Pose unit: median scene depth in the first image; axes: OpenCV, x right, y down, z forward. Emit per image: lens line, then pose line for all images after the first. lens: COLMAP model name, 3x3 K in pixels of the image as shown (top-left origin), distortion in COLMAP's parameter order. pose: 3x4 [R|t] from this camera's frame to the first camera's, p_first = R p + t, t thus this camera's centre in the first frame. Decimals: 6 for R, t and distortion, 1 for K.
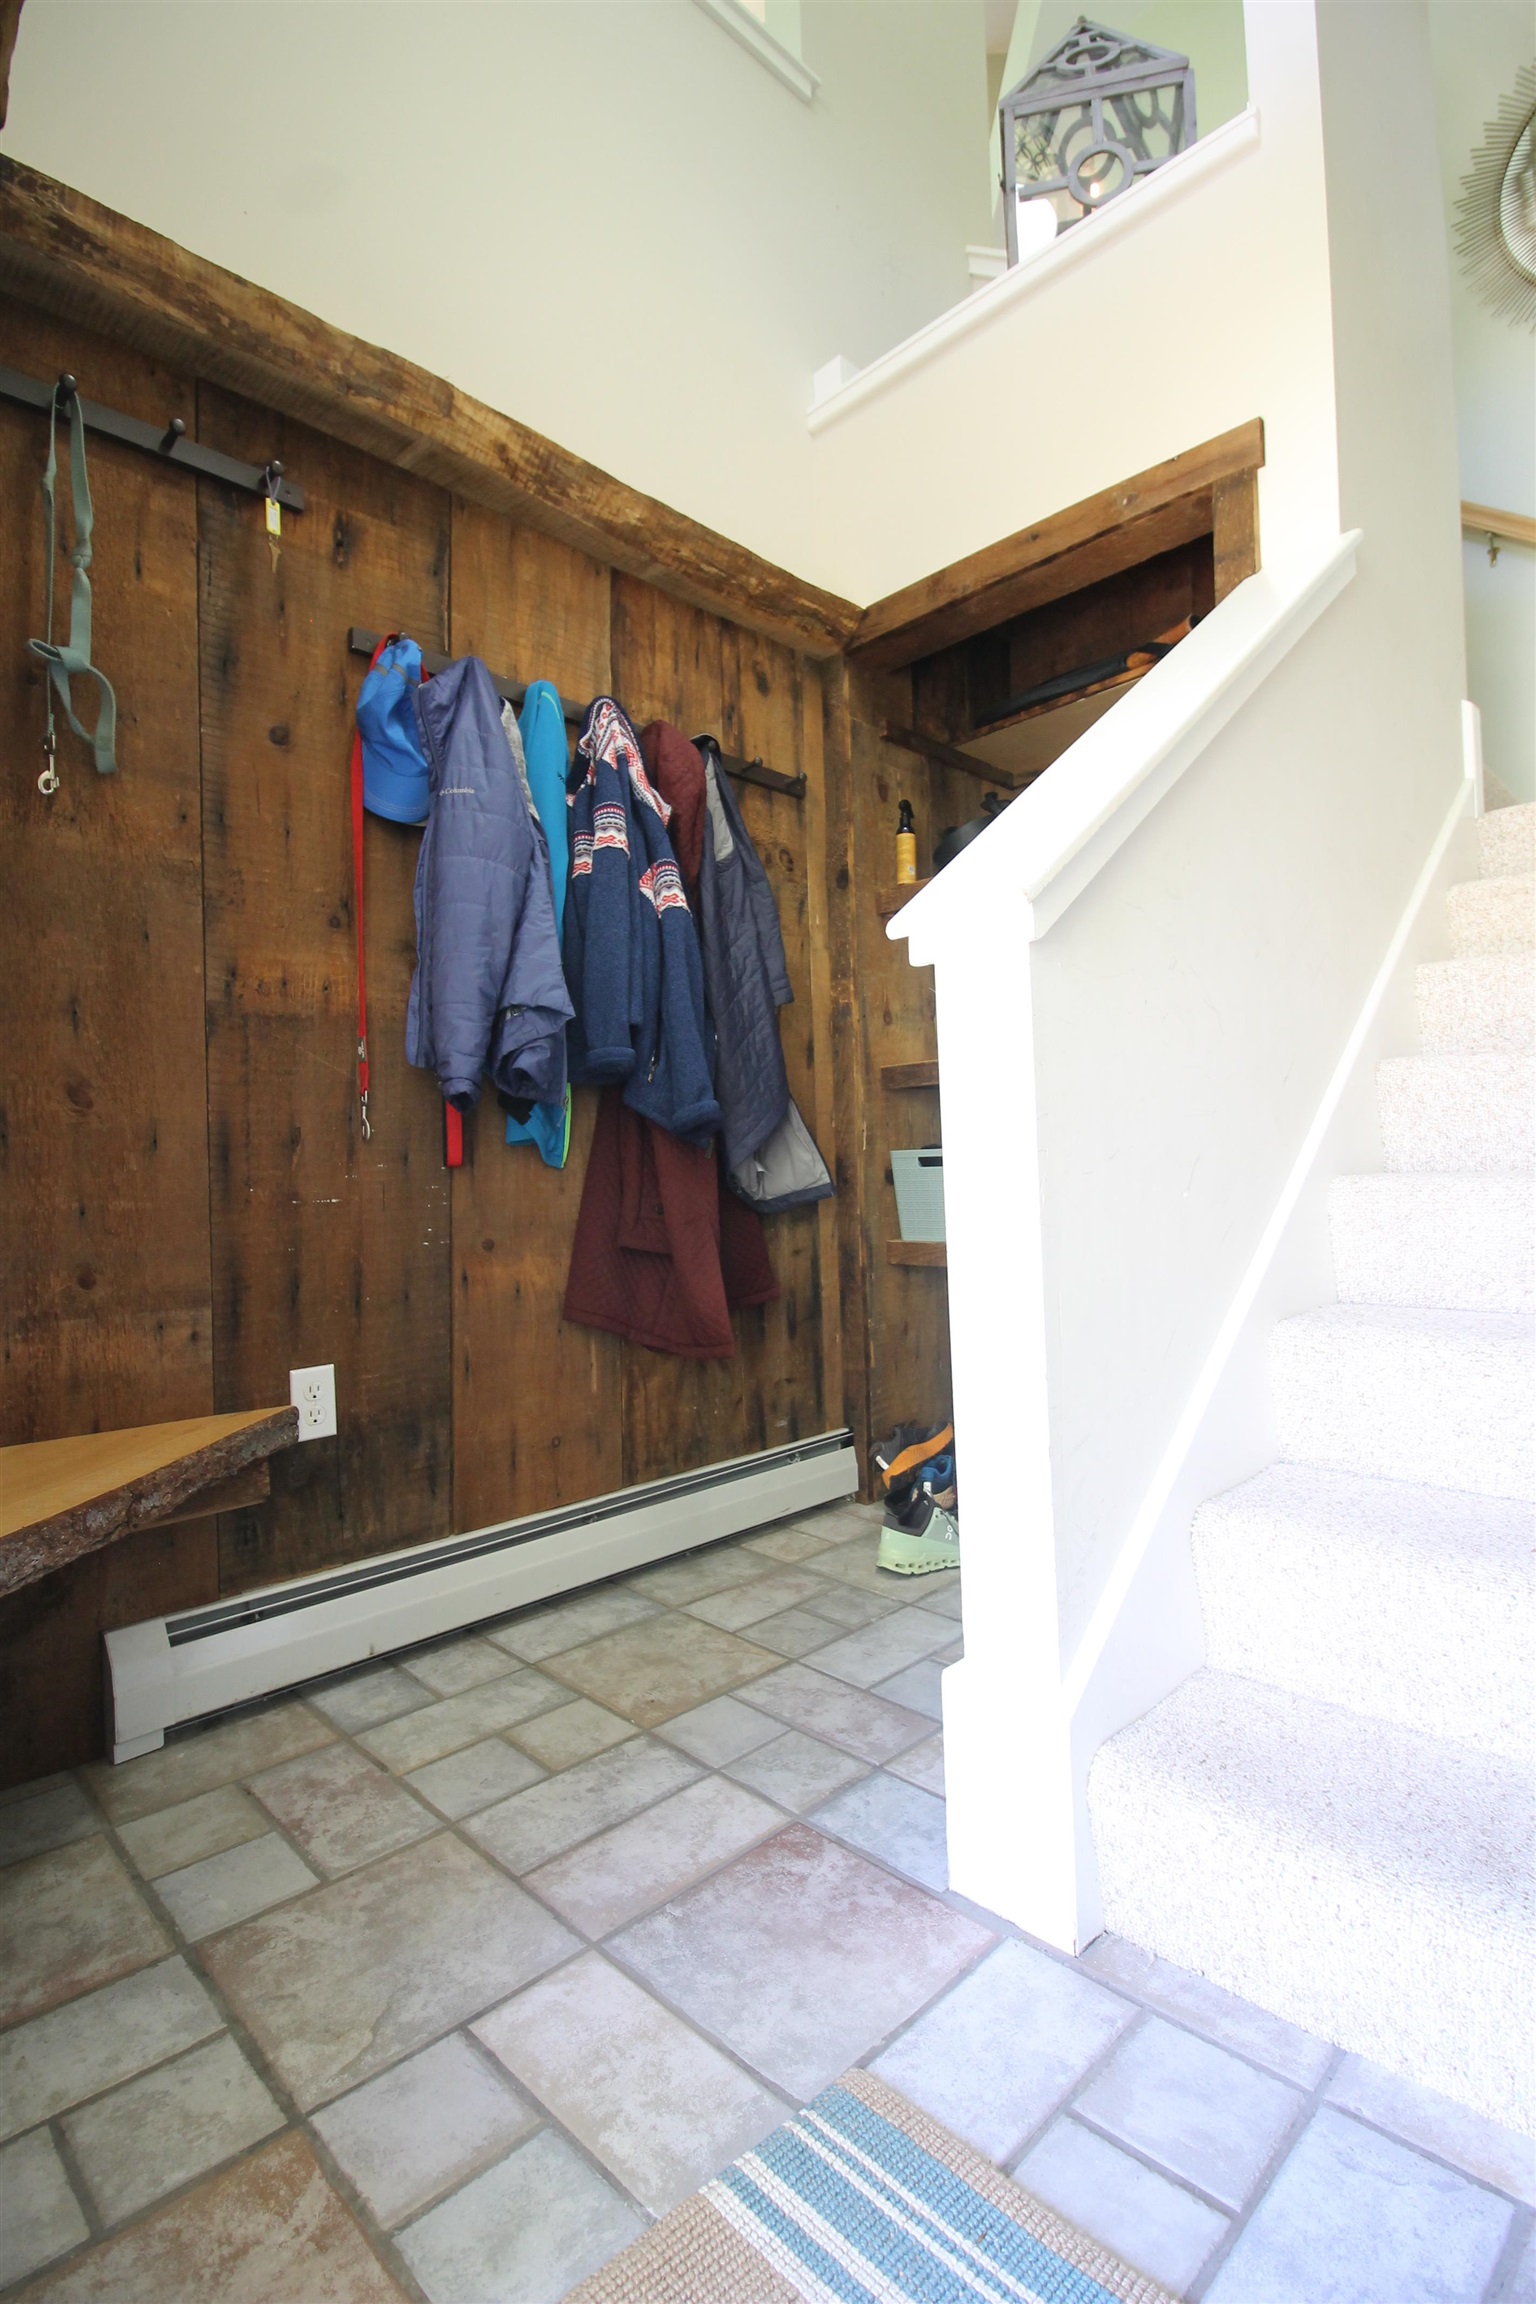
lens RADIAL K [[1077.6, 0, 766.2], [0, 1077.6, 1150.2], [0, 0, 1]] dist [-0.020503, -0.000647]
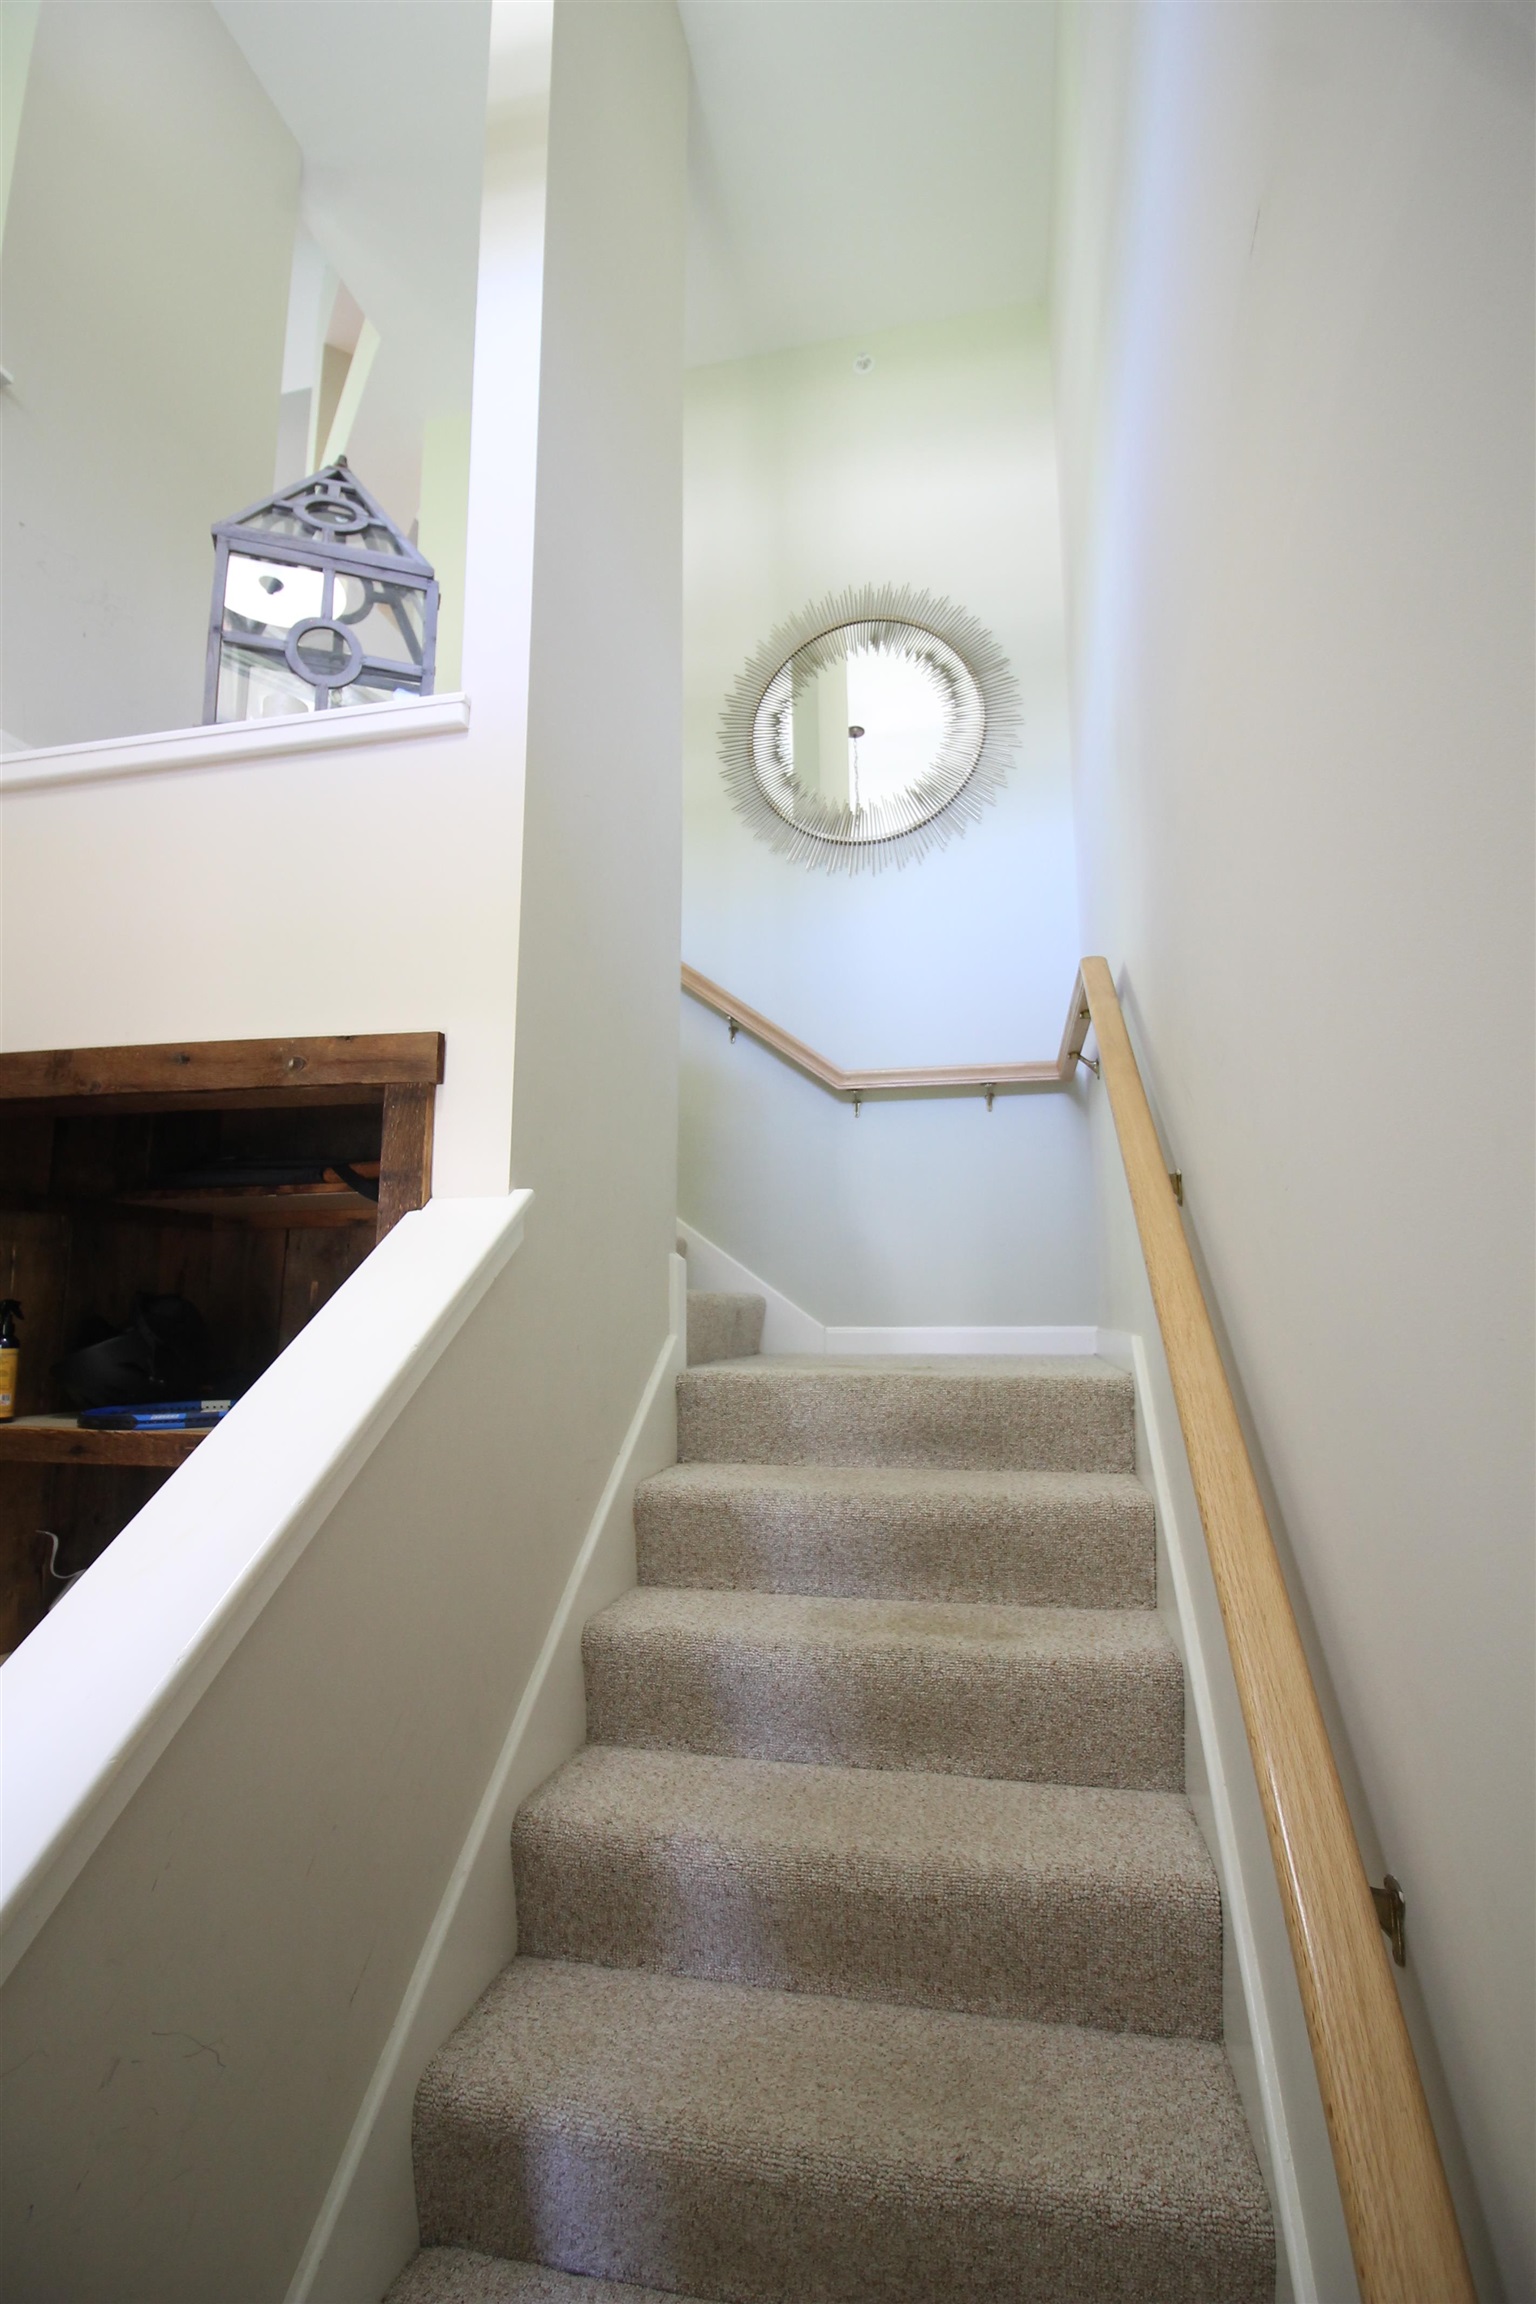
lens RADIAL K [[1077.6, 0, 775.4], [0, 1077.6, 1153.5], [0, 0, 1]] dist [-0.020503, -0.000647]
pose [[0.832437, 0.101687, 0.544709, 0.206278], [-0.025665, 0.989038, -0.145414, -0.433977], [-0.553524, 0.107068, 0.825922, 0.118805]]
